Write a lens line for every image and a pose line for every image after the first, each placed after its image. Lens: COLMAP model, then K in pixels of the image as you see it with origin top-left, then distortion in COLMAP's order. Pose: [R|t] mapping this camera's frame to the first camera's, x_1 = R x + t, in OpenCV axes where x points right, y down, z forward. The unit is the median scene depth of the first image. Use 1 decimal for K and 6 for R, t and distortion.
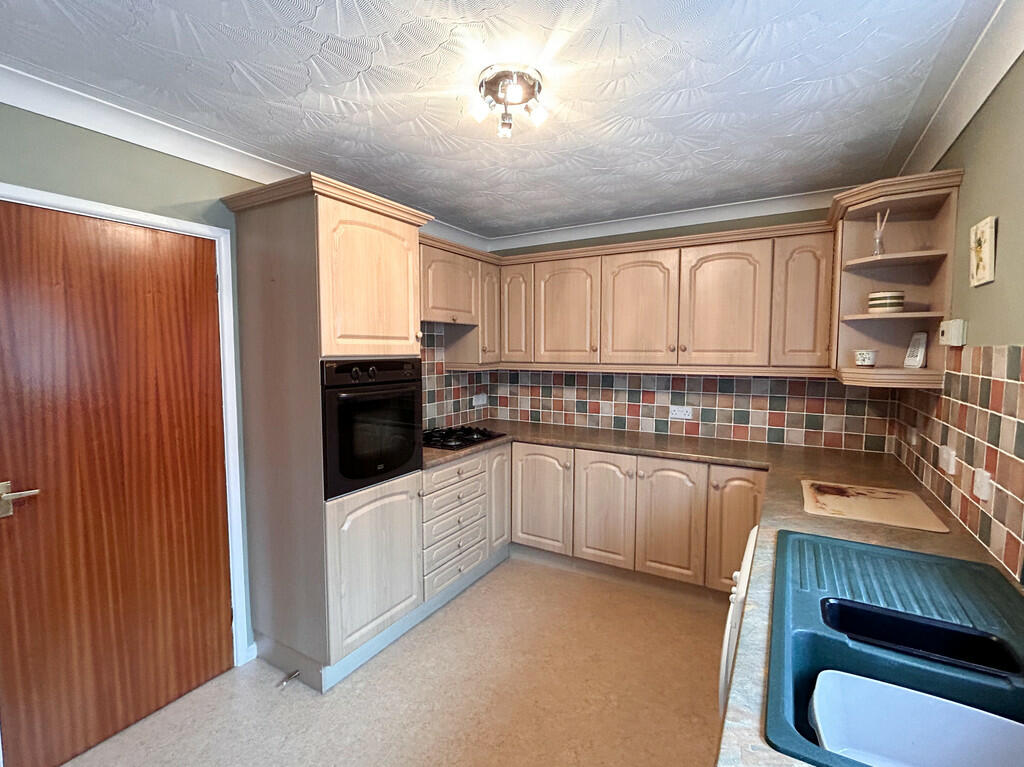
lens RADIAL K [[473.0, 0, 512.4], [0, 473.0, 382.2], [0, 0, 1]] dist [-0.000794, -0.000218]
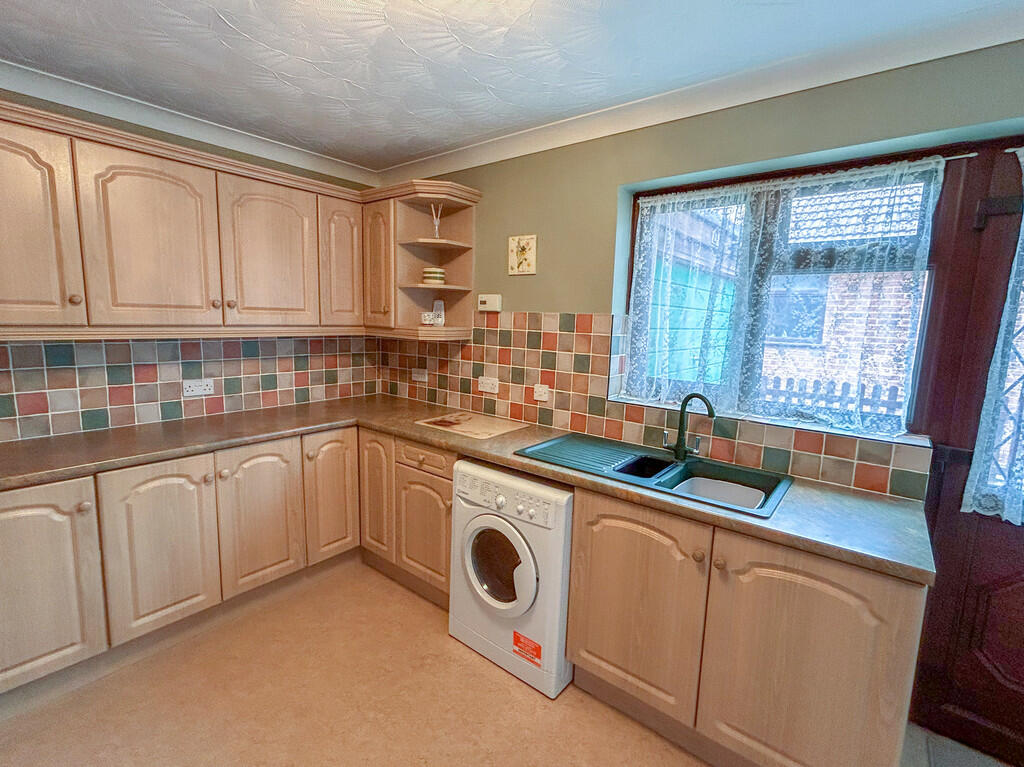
lens RADIAL K [[473.0, 0, 511.0], [0, 473.0, 381.1], [0, 0, 1]] dist [-0.000794, -0.000218]
pose [[0.149619, -0.131059, 0.980019, -0.380278], [0.041883, 0.991127, 0.126151, -0.026509], [-0.987856, 0.022171, 0.153781, 0.443045]]
